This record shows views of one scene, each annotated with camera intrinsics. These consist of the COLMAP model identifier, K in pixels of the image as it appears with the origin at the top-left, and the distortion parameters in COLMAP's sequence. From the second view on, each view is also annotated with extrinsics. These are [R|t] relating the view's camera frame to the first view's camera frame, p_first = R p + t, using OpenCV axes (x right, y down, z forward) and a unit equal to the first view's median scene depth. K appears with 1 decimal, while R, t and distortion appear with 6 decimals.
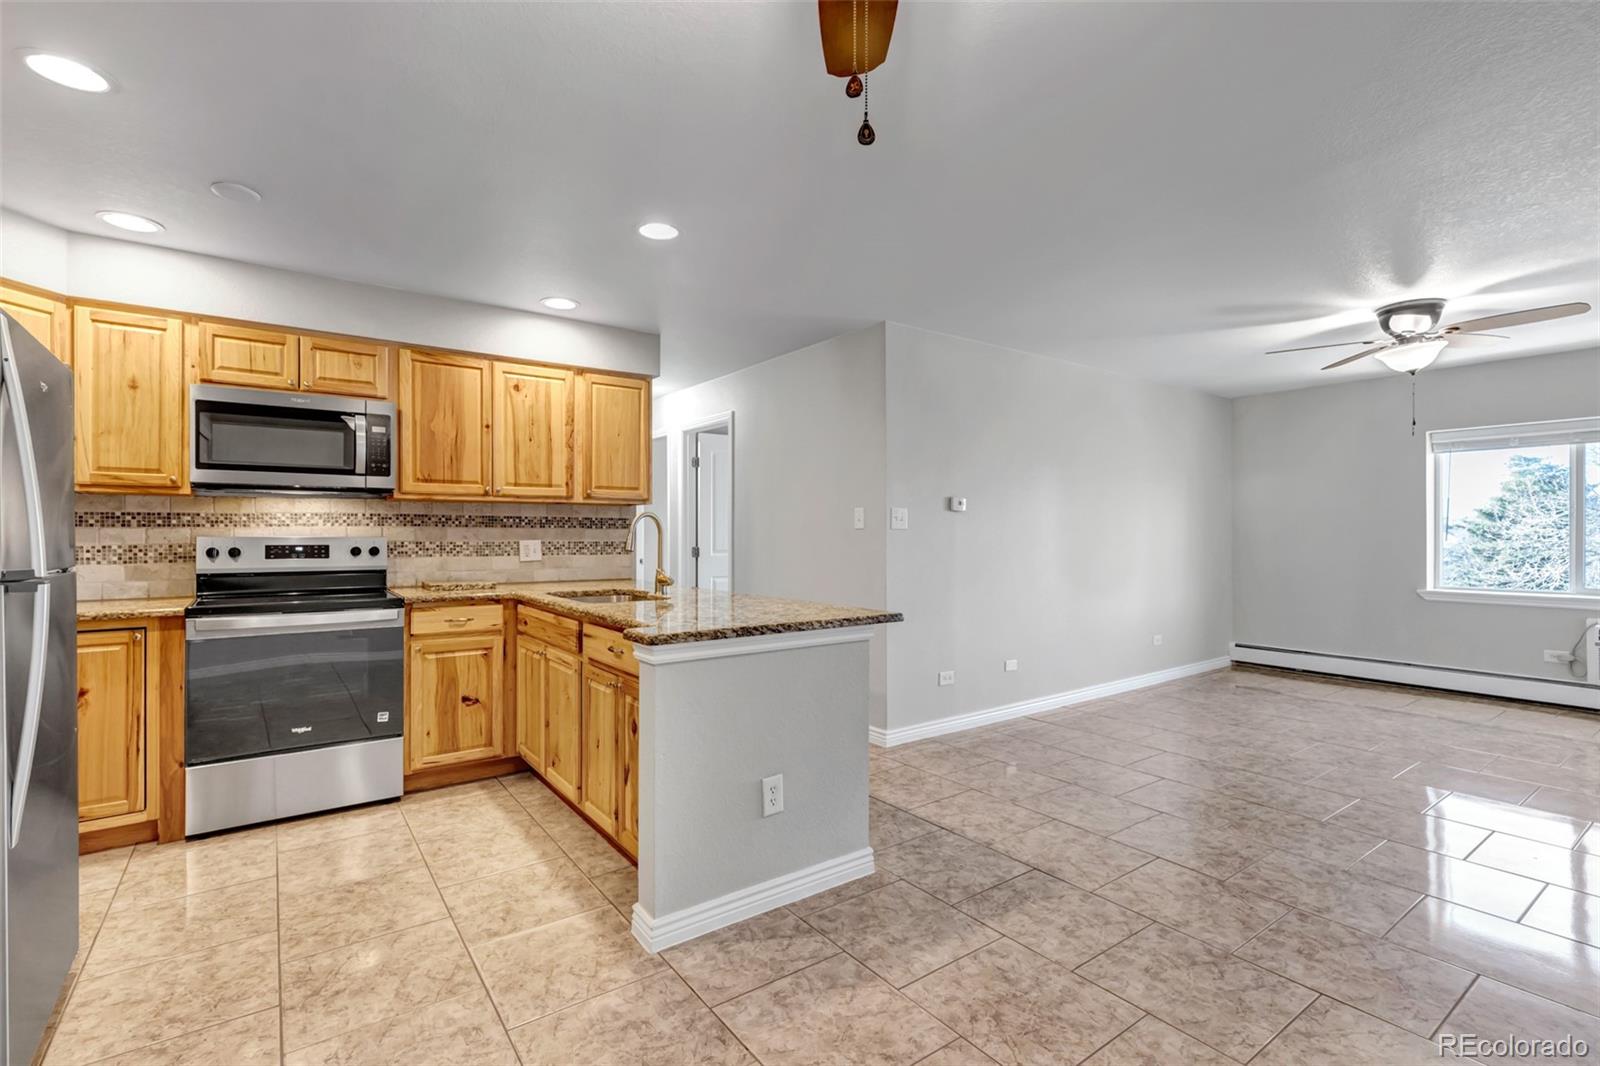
lens RADIAL K [[731.3, 0, 797.1], [0, 731.3, 533.5], [0, 0, 1]] dist [0.003569, -0.000404]
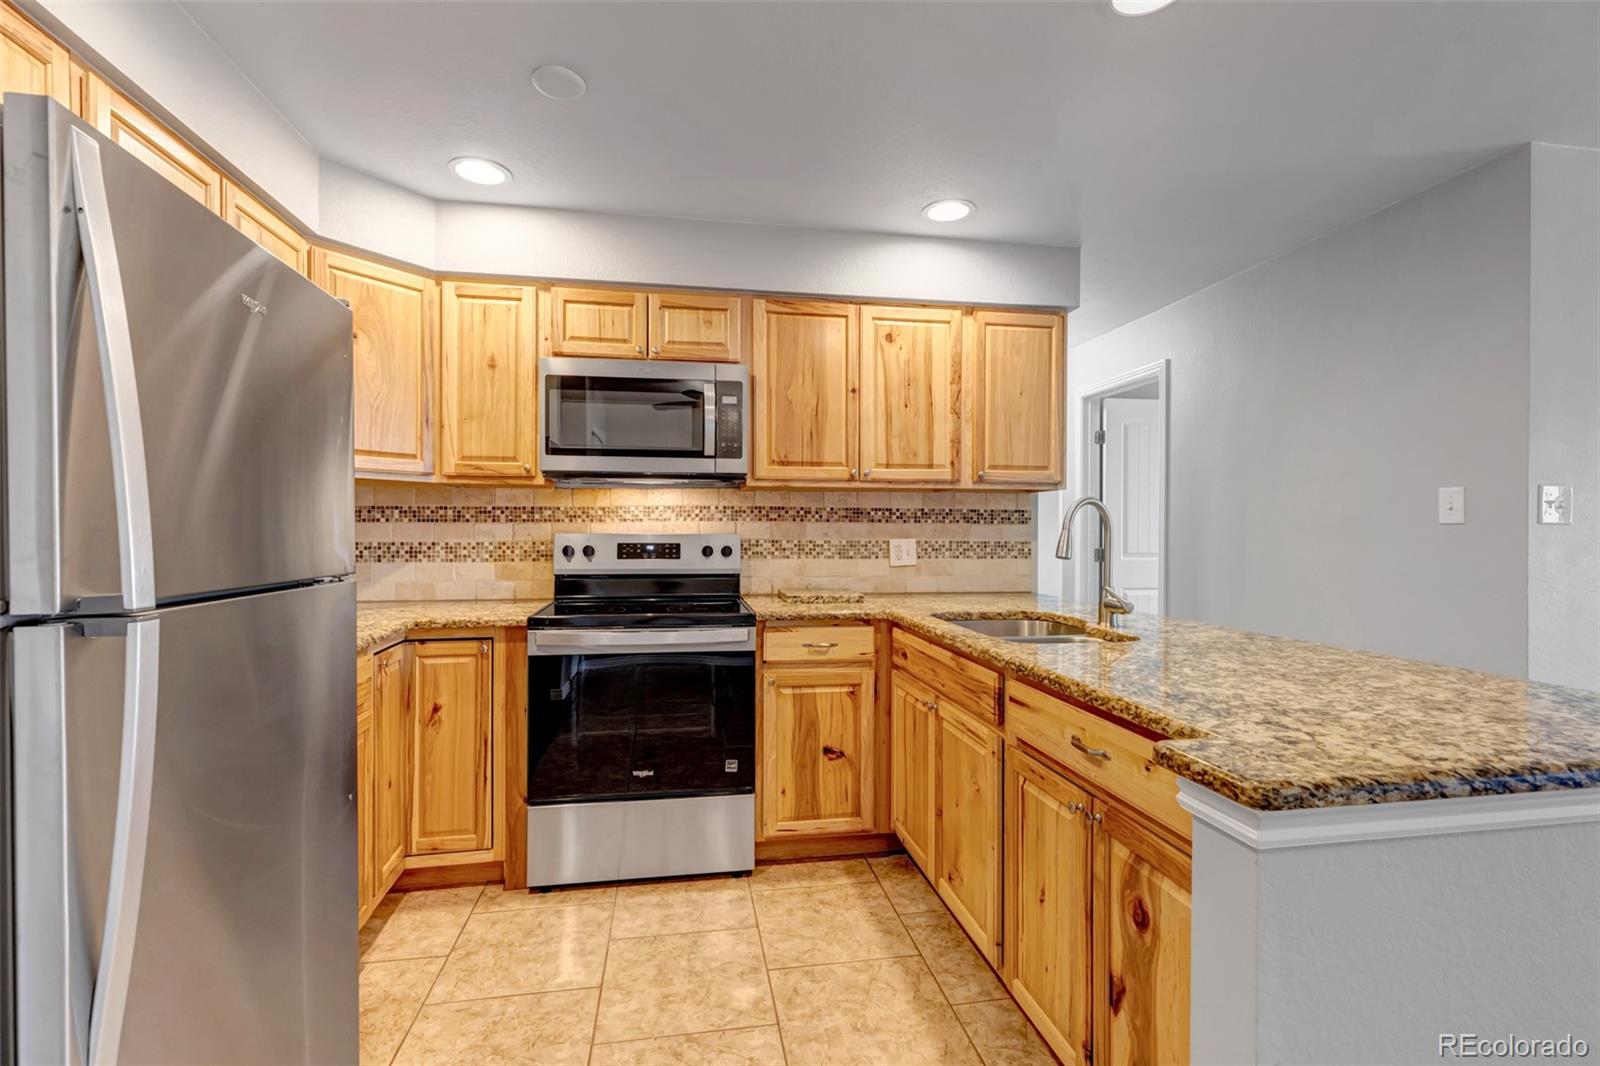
lens RADIAL K [[731.3, 0, 795.0], [0, 731.3, 532.6], [0, 0, 1]] dist [0.003569, -0.000404]
pose [[0.896056, 0.003950, -0.443924, -0.149629], [-0.002370, 0.999989, 0.004115, -0.000514], [0.443935, -0.002635, 0.896055, 0.310753]]
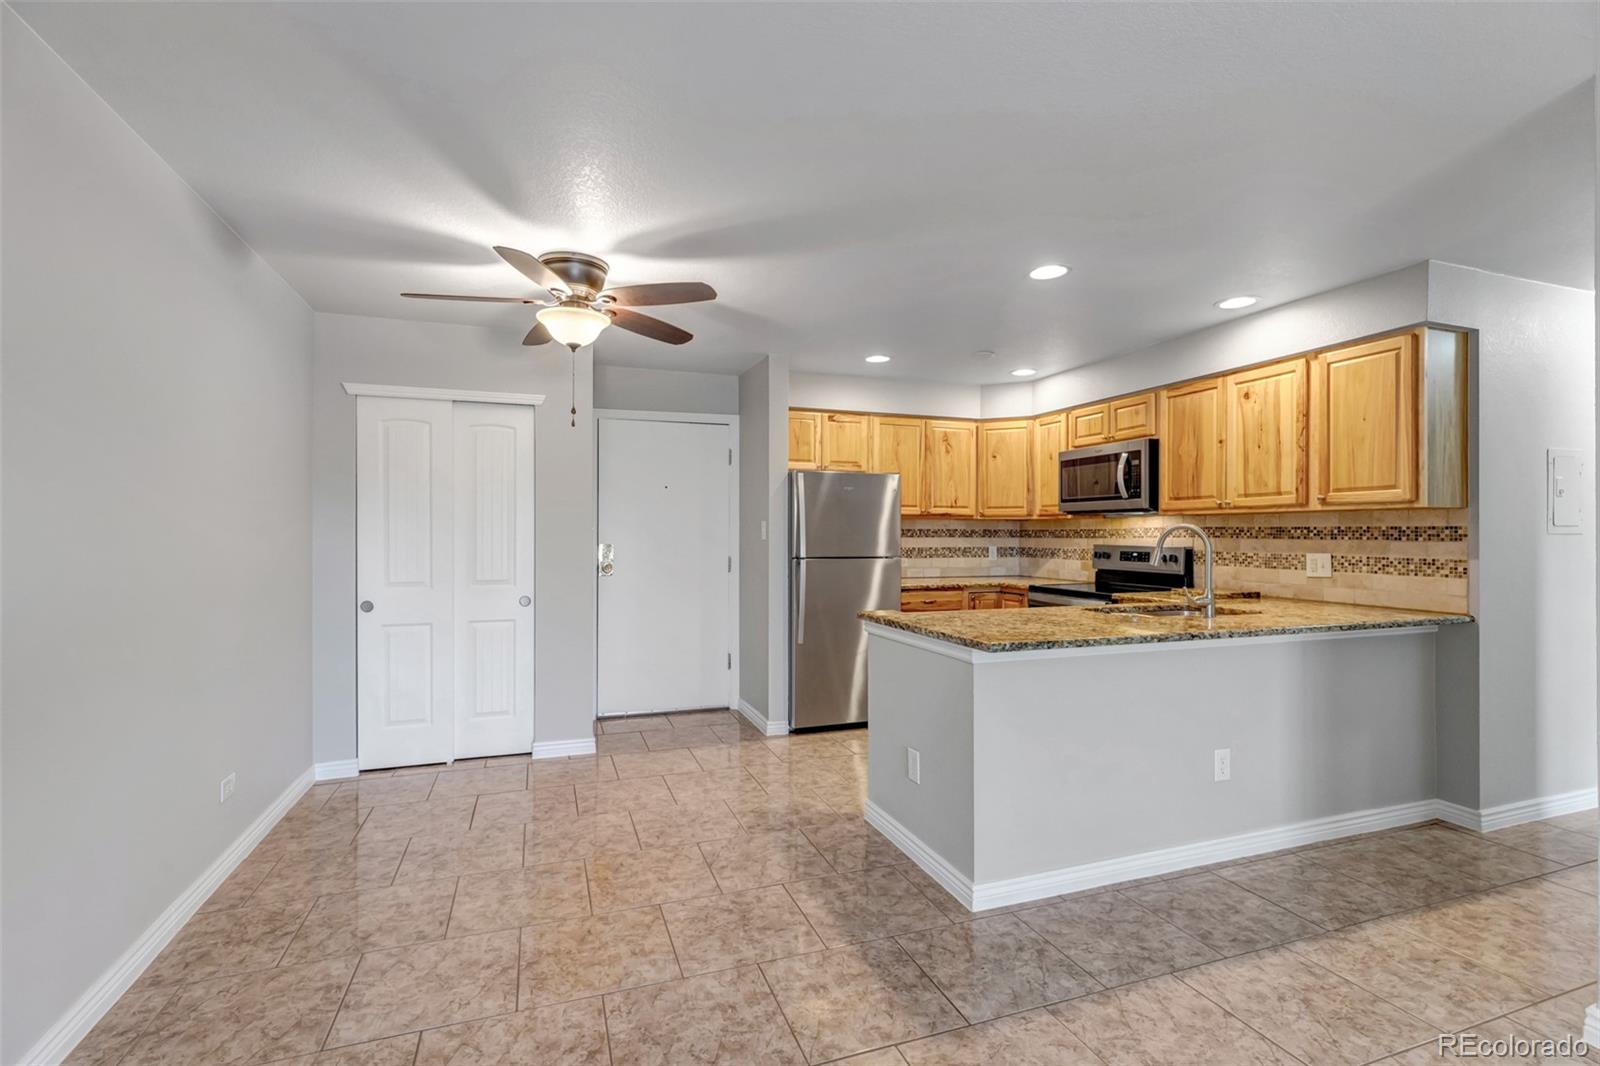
lens RADIAL K [[731.3, 0, 799.3], [0, 731.3, 532.7], [0, 0, 1]] dist [0.003569, -0.000404]
pose [[-0.275375, -0.002174, -0.961334, 0.798030], [-0.002476, 0.999996, -0.001552, -0.015953], [0.961334, 0.001953, -0.275379, 0.779223]]
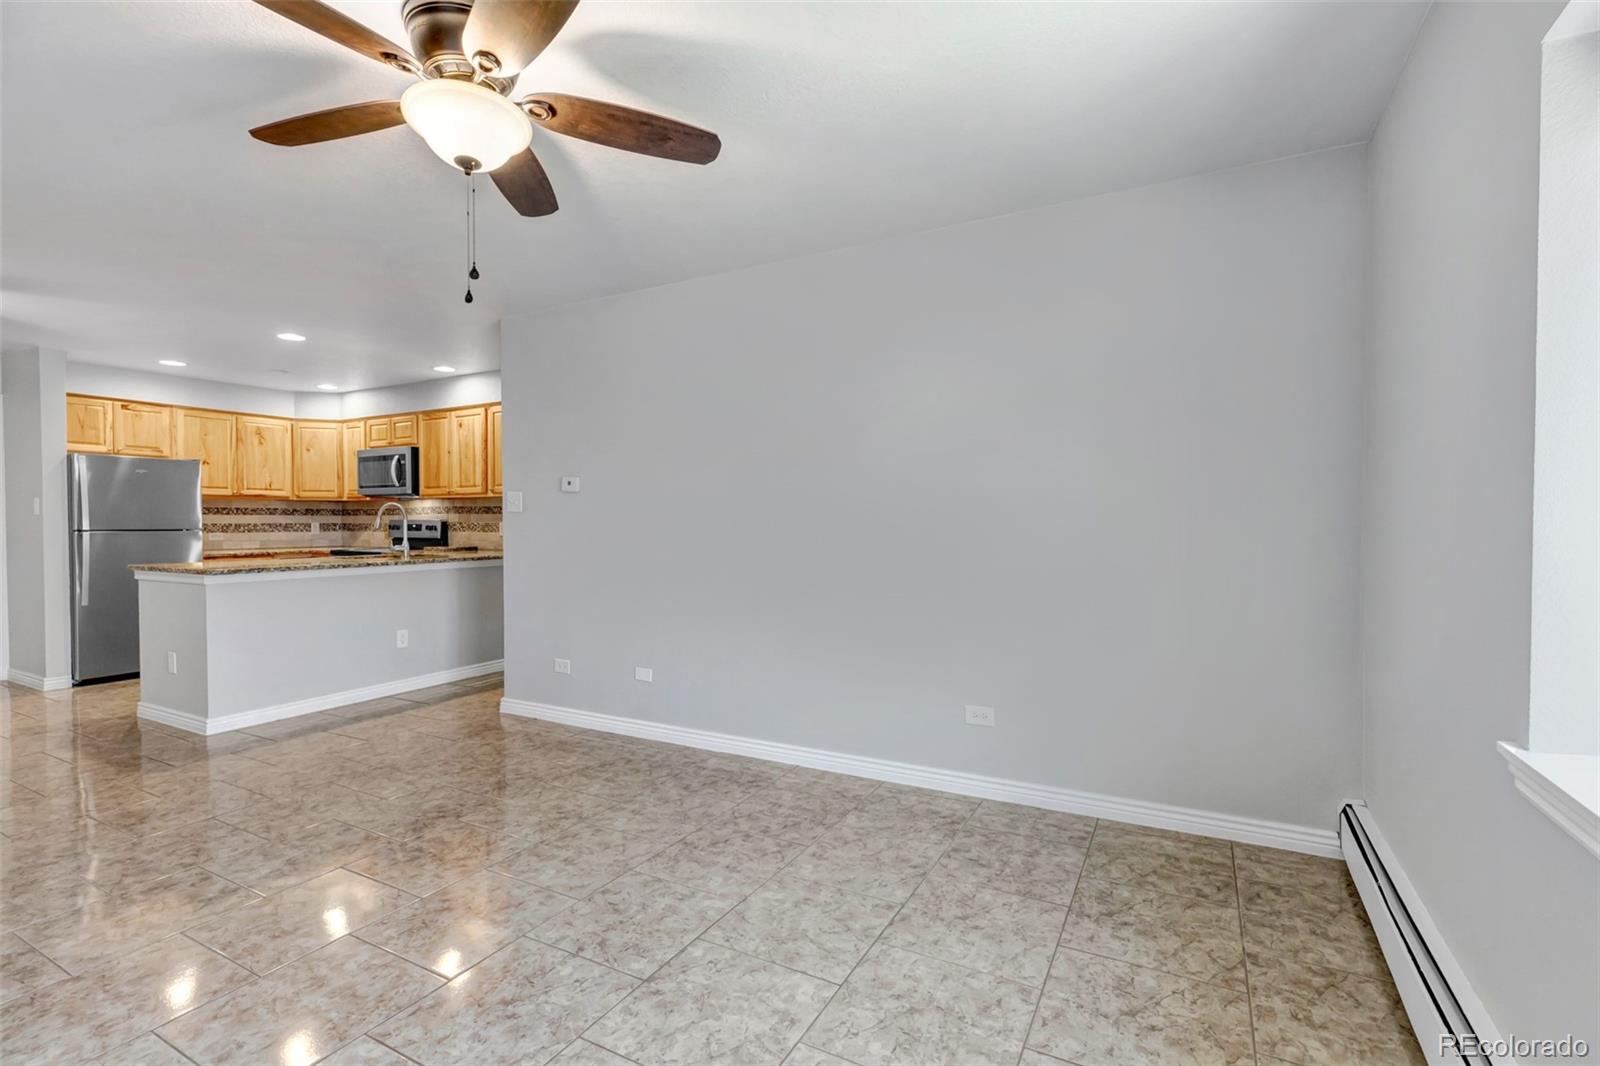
lens RADIAL K [[731.3, 0, 800.5], [0, 731.3, 532.7], [0, 0, 1]] dist [0.003569, -0.000404]
pose [[0.428760, 0.013836, -0.903312, 1.515028], [0.001747, 0.999868, 0.016144, 0.009772], [0.903417, -0.008500, 0.428680, 1.099353]]
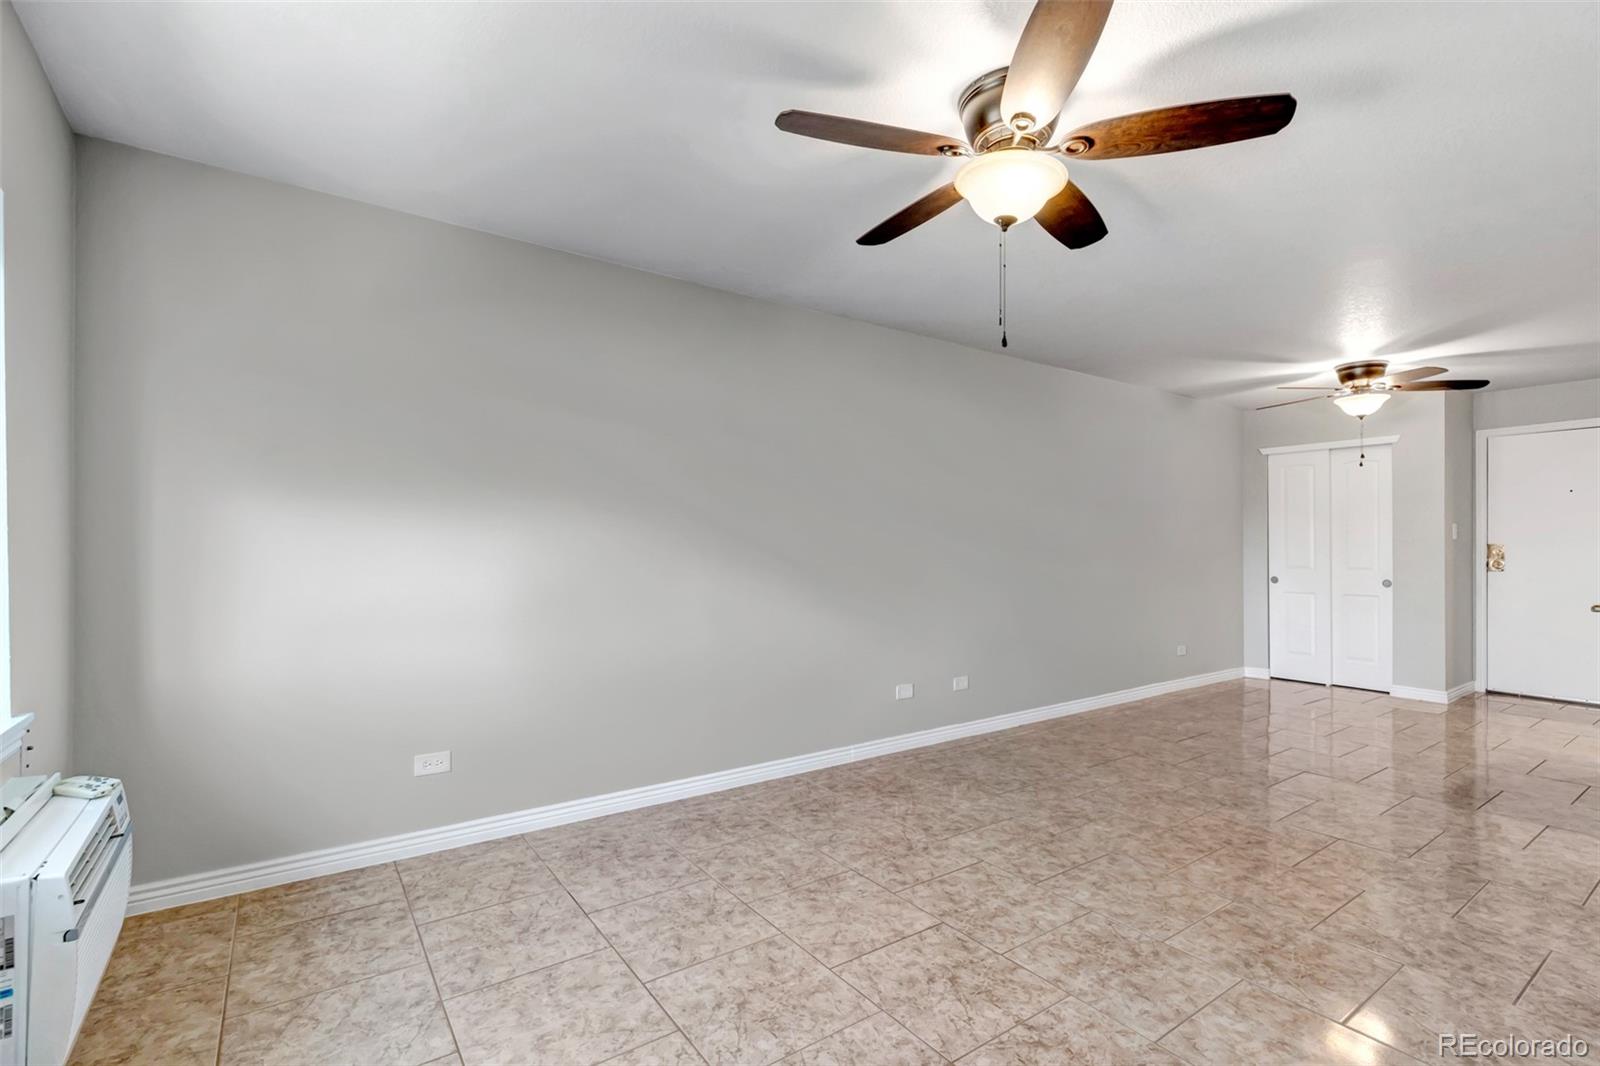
lens RADIAL K [[731.3, 0, 804.9], [0, 731.3, 537.4], [0, 0, 1]] dist [0.003569, -0.000404]
pose [[-0.999974, -0.006634, 0.002655, 1.092435], [-0.006653, 0.999952, -0.007184, 0.010114], [-0.002607, -0.007201, -0.999971, 1.687528]]
